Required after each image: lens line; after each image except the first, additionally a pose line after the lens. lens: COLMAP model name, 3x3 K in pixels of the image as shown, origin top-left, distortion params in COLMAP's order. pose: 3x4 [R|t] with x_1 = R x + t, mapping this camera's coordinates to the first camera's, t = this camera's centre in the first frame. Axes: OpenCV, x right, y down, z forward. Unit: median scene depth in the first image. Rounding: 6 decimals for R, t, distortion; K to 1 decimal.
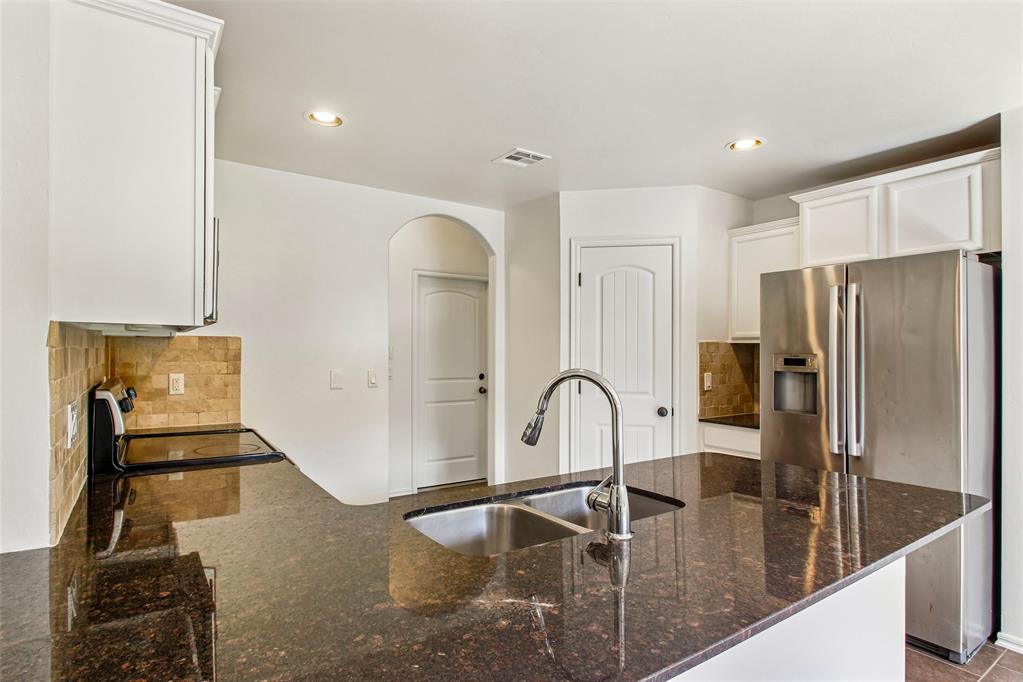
lens RADIAL K [[540.3, 0, 506.8], [0, 540.3, 350.4], [0, 0, 1]] dist [-0.005410, -0.001367]
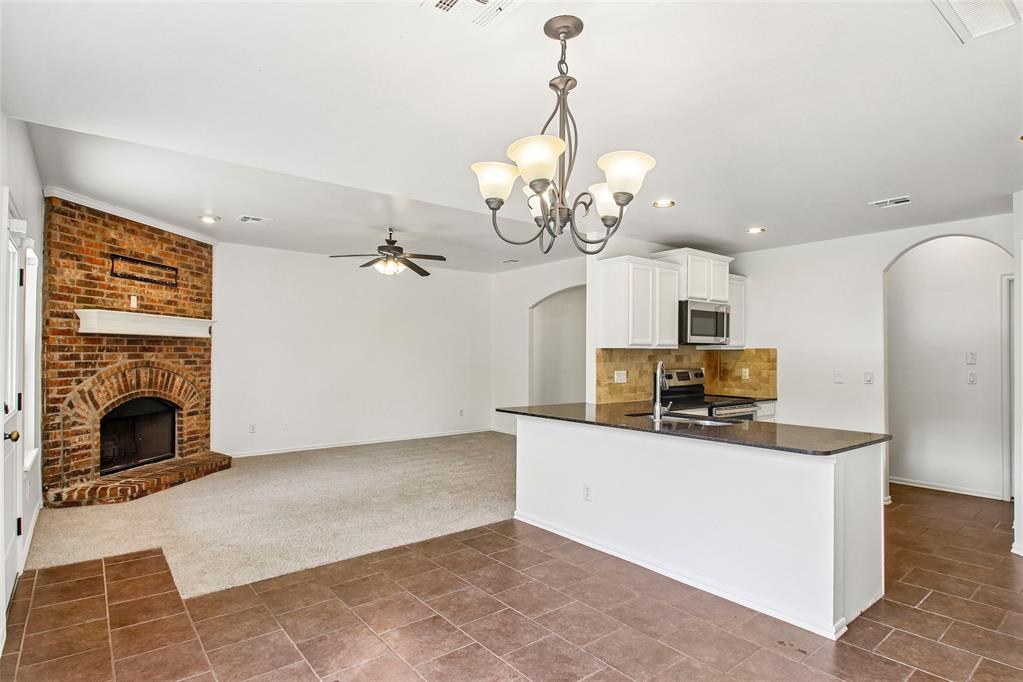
lens RADIAL K [[540.3, 0, 506.8], [0, 540.3, 350.4], [0, 0, 1]] dist [-0.005410, -0.001367]
pose [[0.067185, -0.014215, -0.997639, 1.113713], [-0.003435, 0.999889, -0.014478, 0.008724], [0.997735, 0.004399, 0.067129, 0.025801]]
